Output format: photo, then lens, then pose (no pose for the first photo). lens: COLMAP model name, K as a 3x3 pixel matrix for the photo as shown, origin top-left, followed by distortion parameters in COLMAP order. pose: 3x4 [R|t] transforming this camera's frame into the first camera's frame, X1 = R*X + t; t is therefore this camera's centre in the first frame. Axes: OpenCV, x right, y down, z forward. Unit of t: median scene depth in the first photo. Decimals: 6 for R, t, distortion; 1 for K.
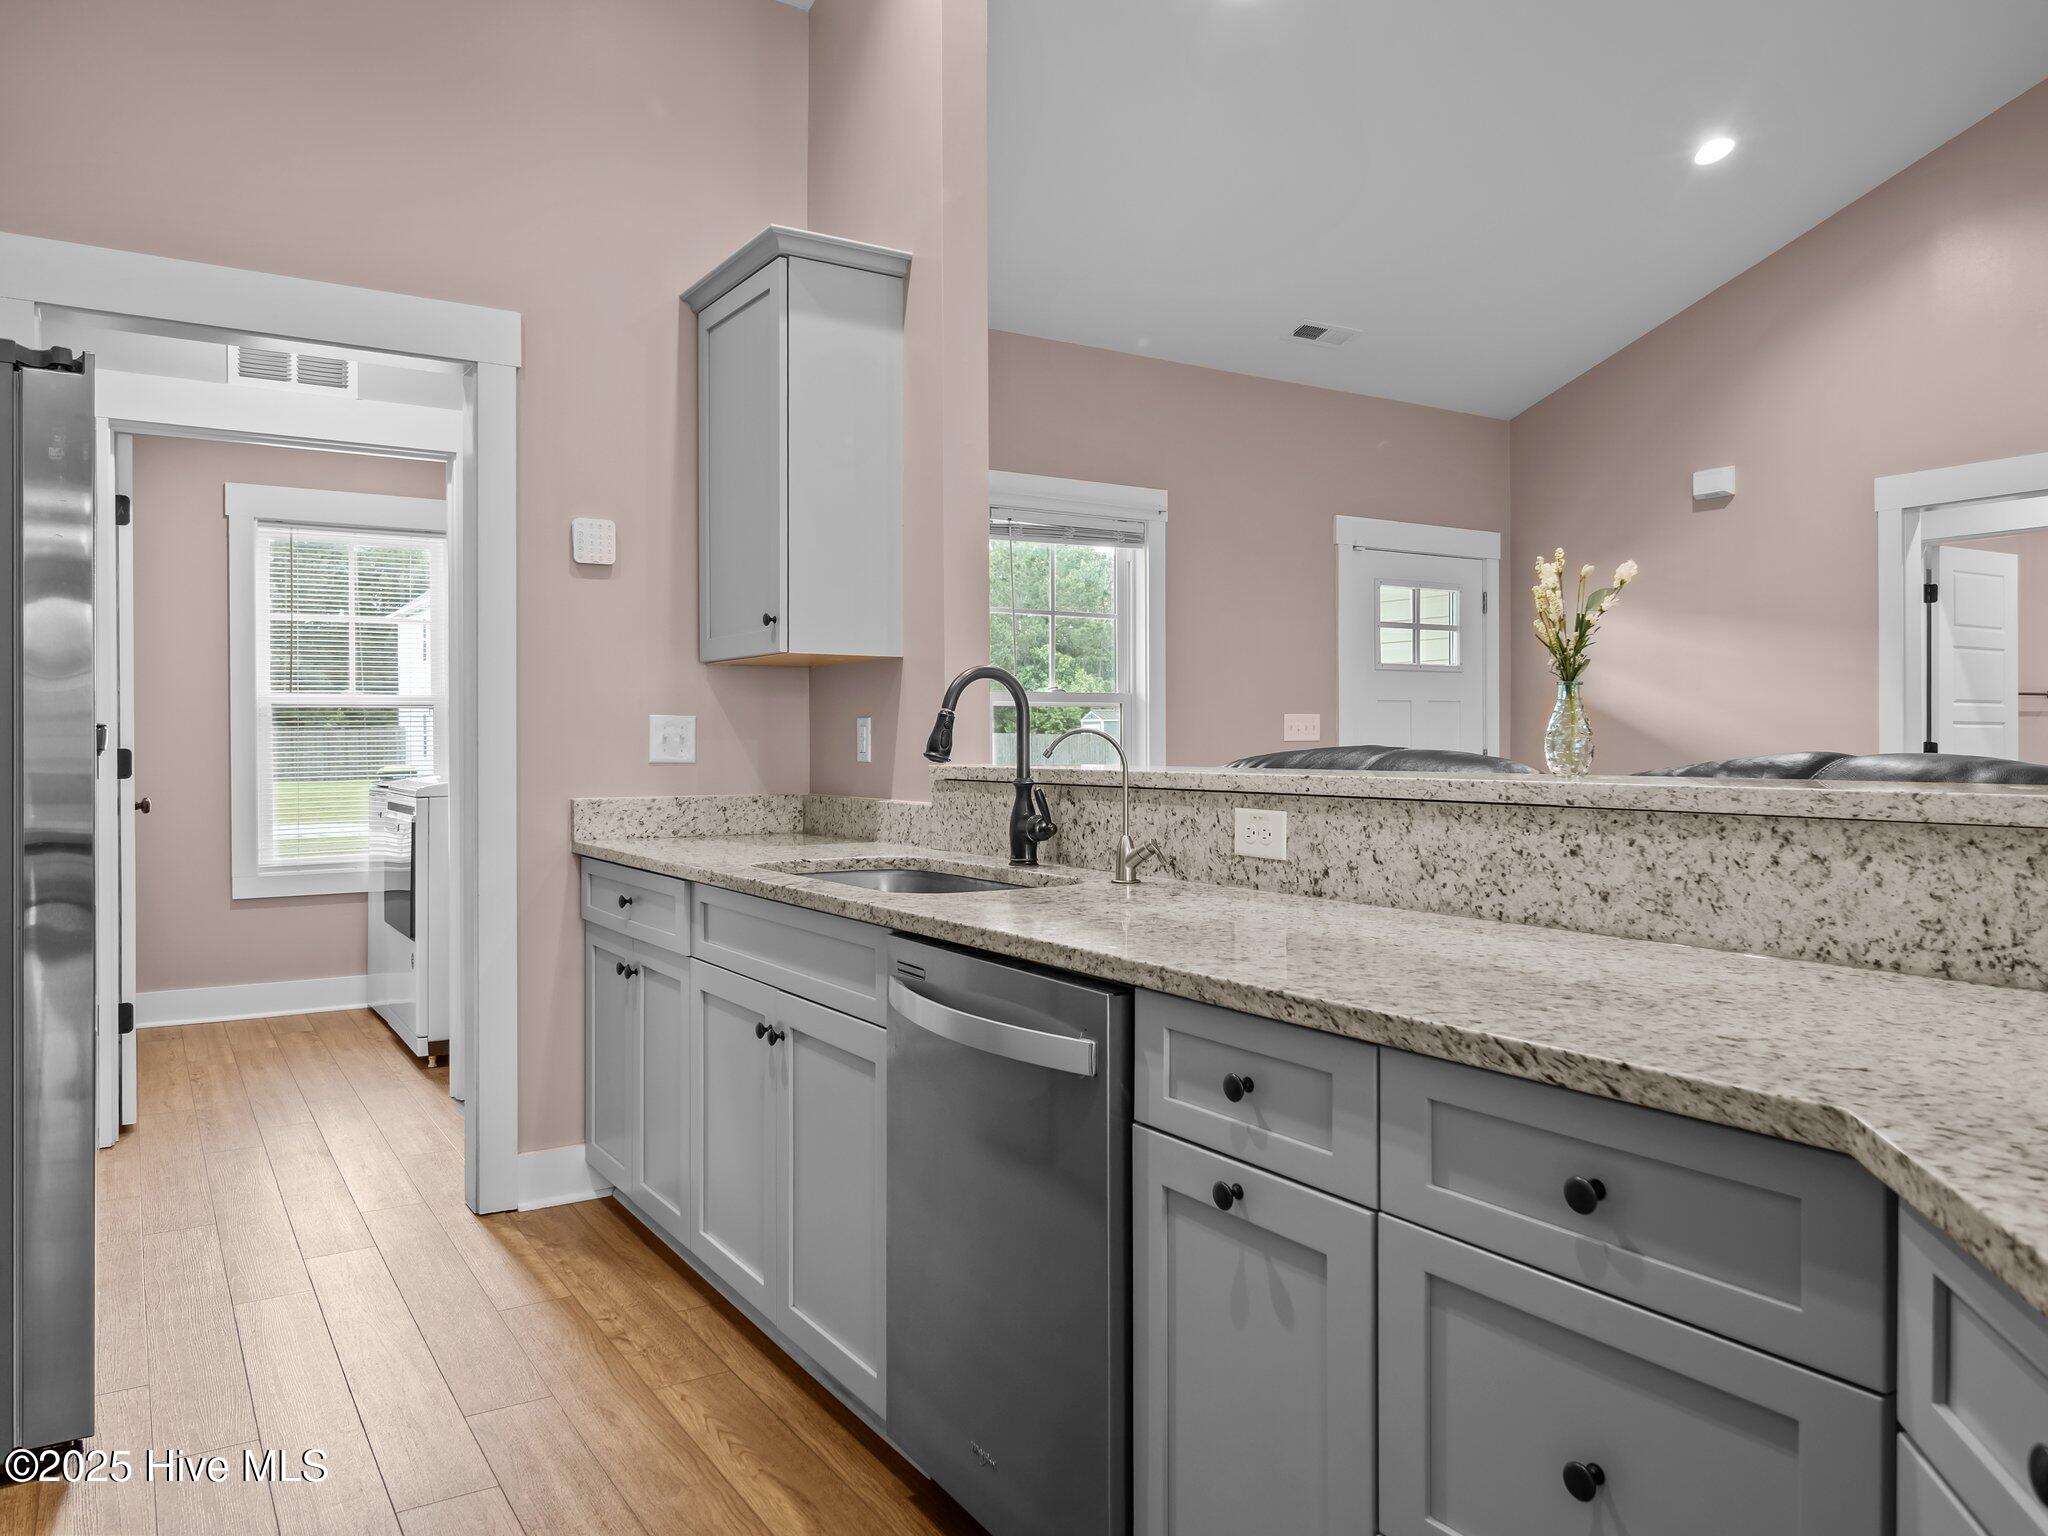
lens RADIAL K [[1430.7, 0, 1028.8], [0, 1430.7, 745.8], [0, 0, 1]] dist [0.000227, 0.000700]
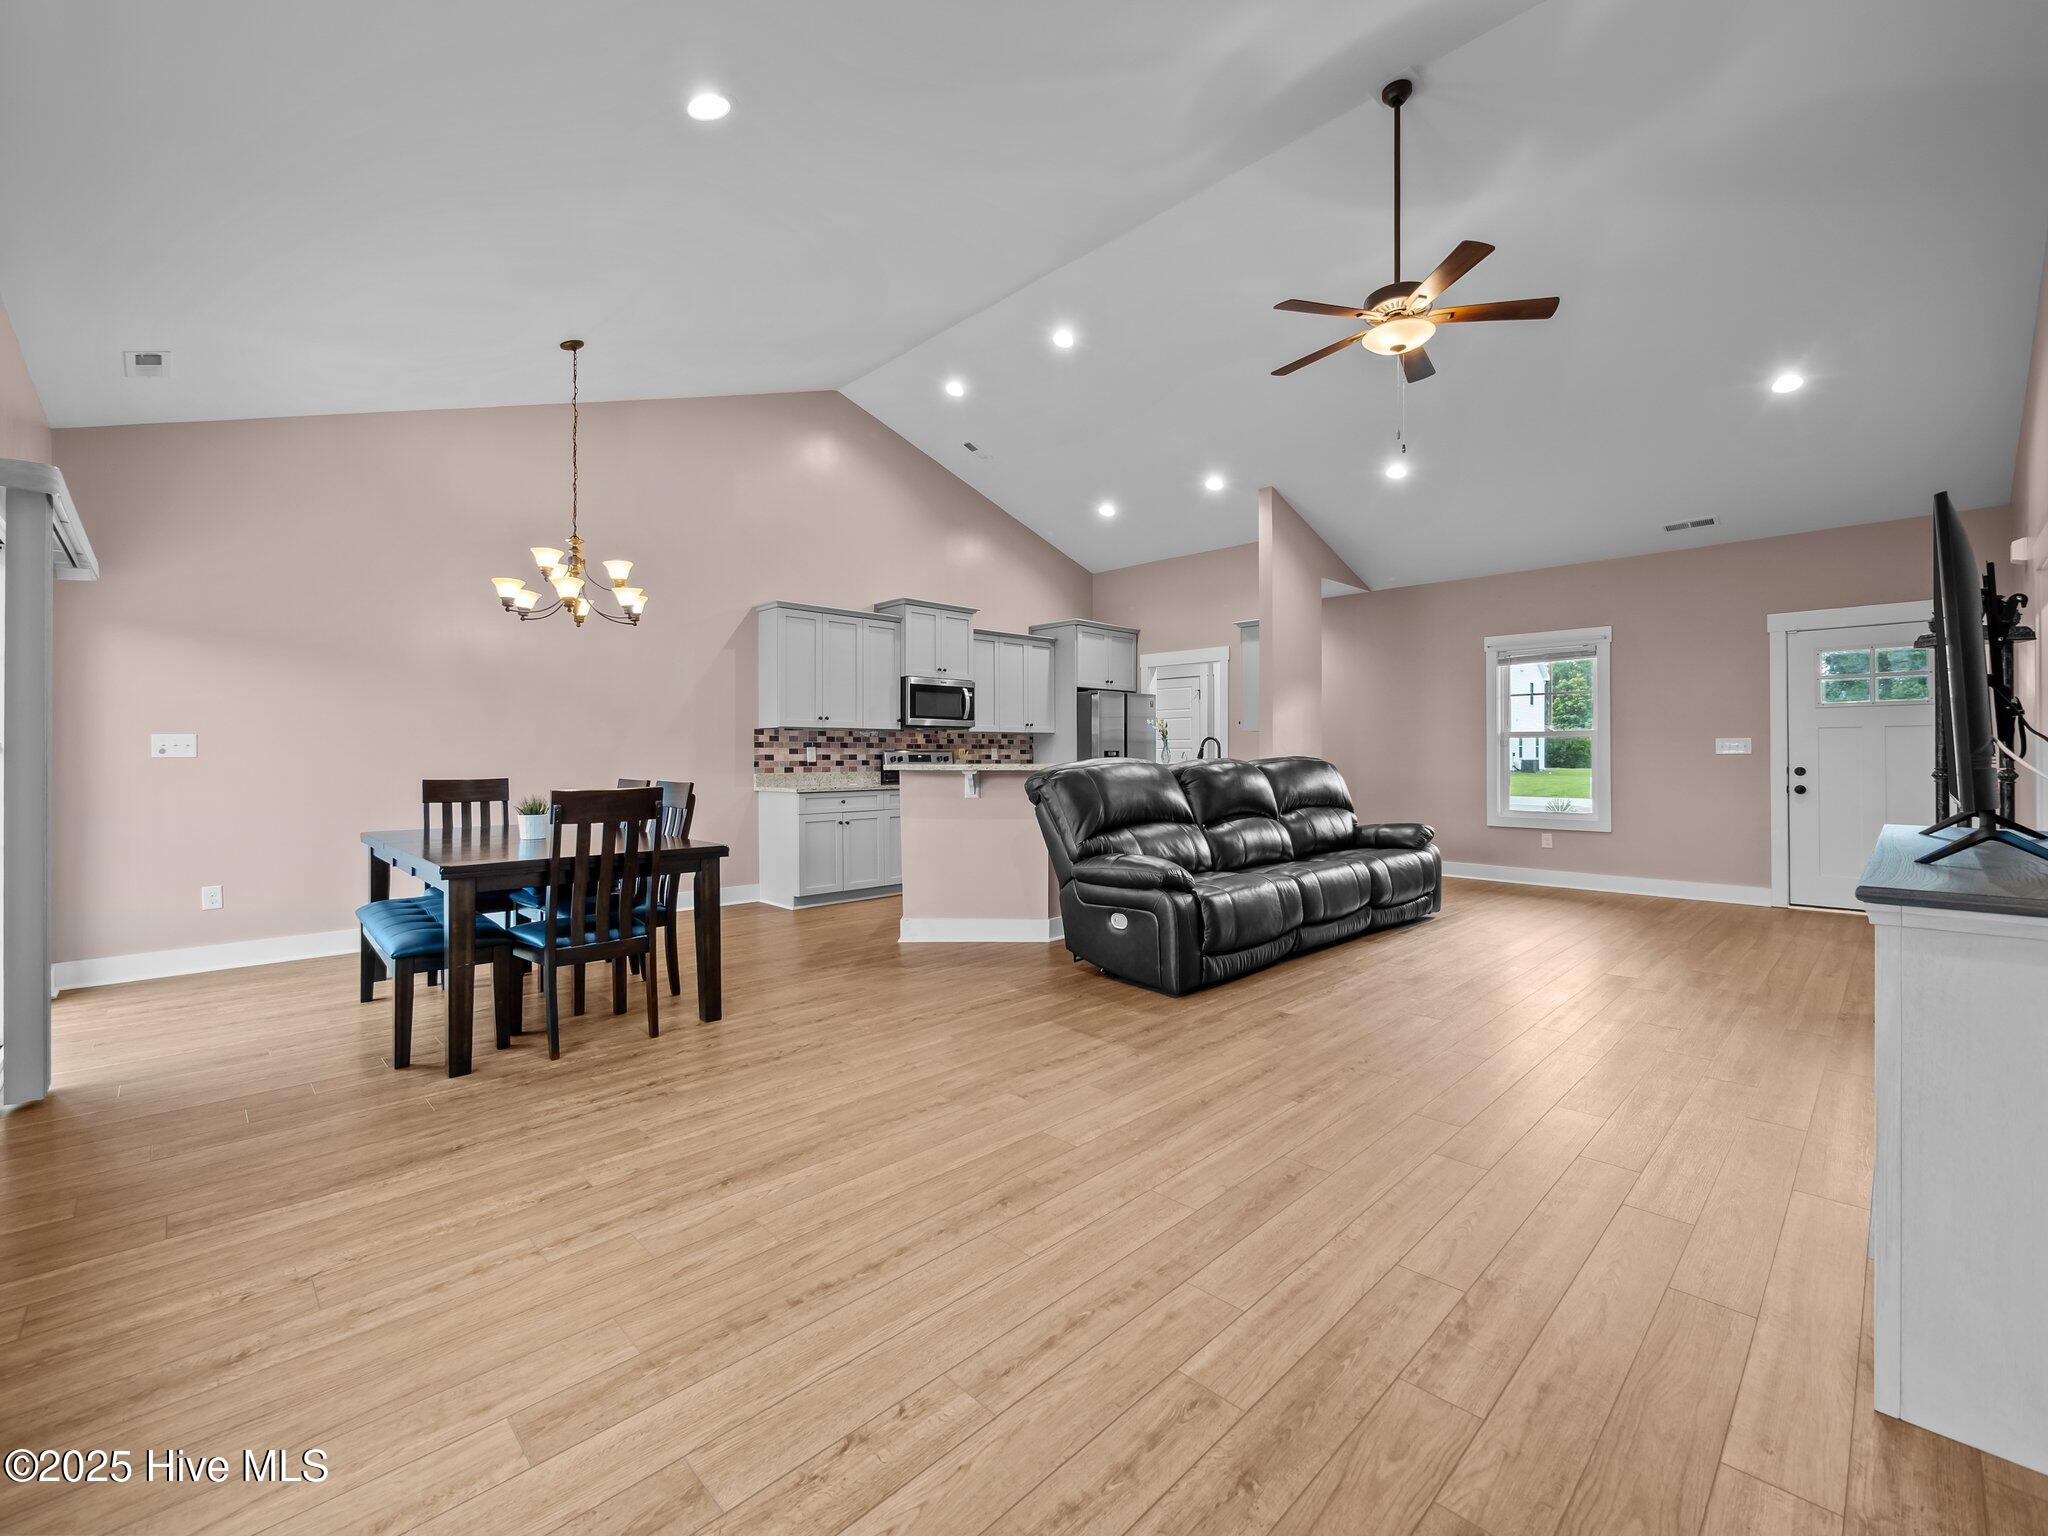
lens RADIAL K [[870.4, 0, 1029.1], [0, 870.4, 753.8], [0, 0, 1]] dist [-0.007479, 0.000677]
pose [[0.204666, 0.001670, -0.978830, 2.385546], [-0.002179, 0.999997, 0.001250, -0.007898], [0.978829, 0.001877, 0.204669, -0.042093]]
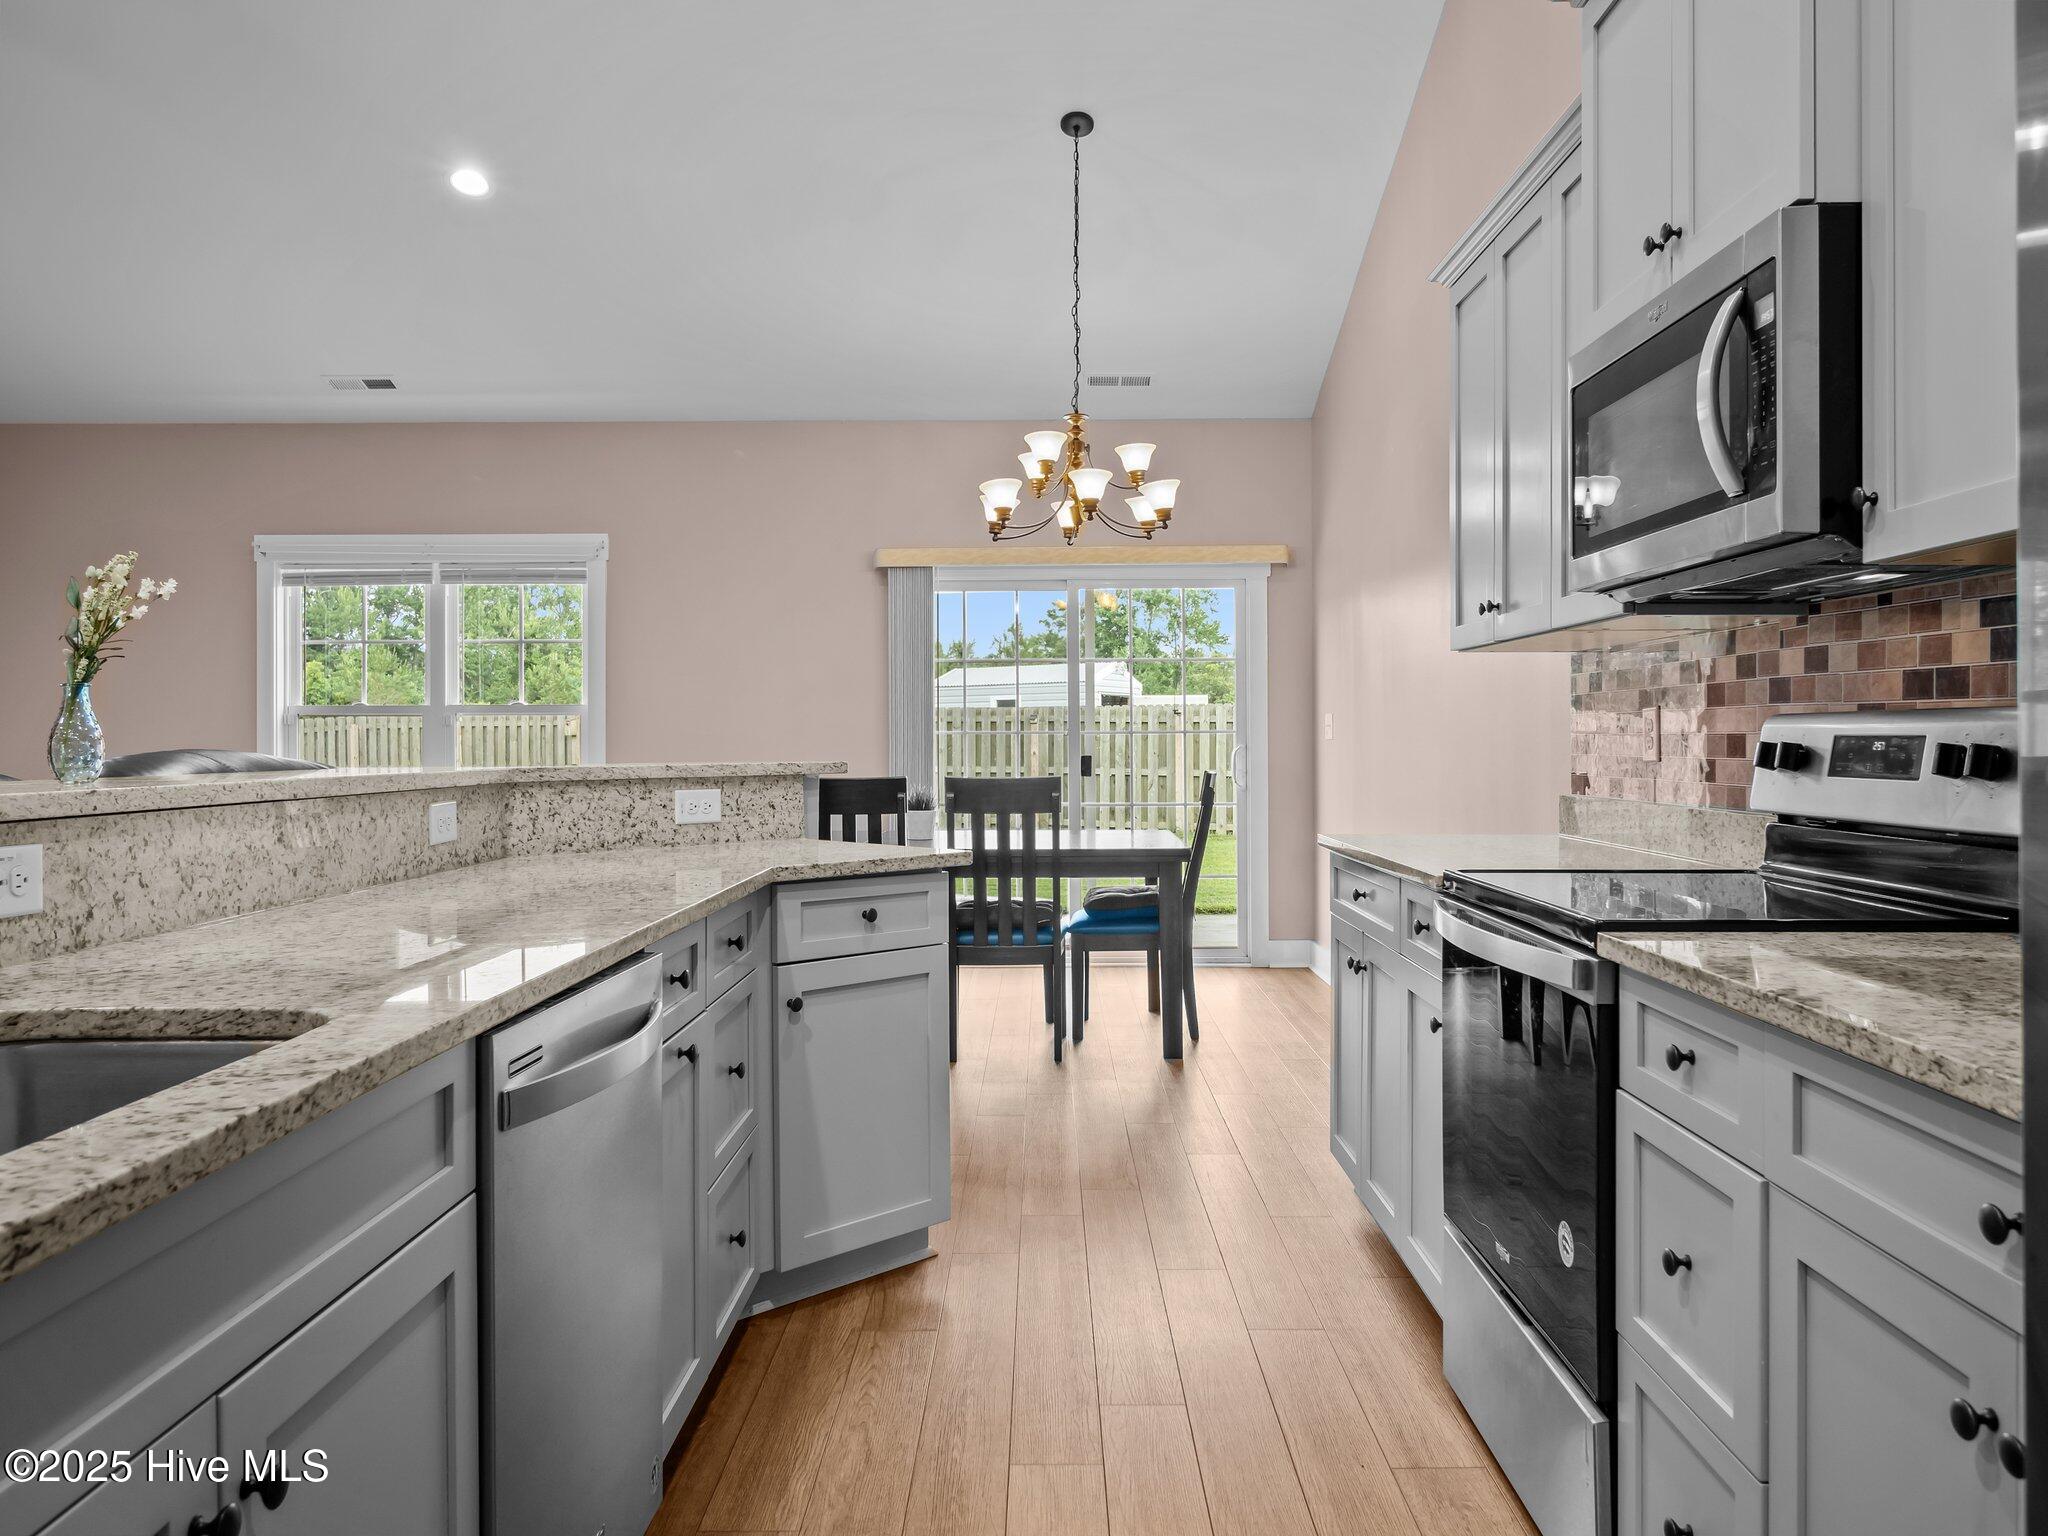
lens RADIAL K [[1495.6, 0, 1027.5], [0, 1495.6, 743.4], [0, 0, 1]] dist [0.002513, 0.001308]
pose [[-0.834827, 0.004498, 0.550494, -0.532957], [0.007993, 0.999960, 0.003951, -0.002462], [-0.550454, 0.007698, -0.834830, 1.122632]]
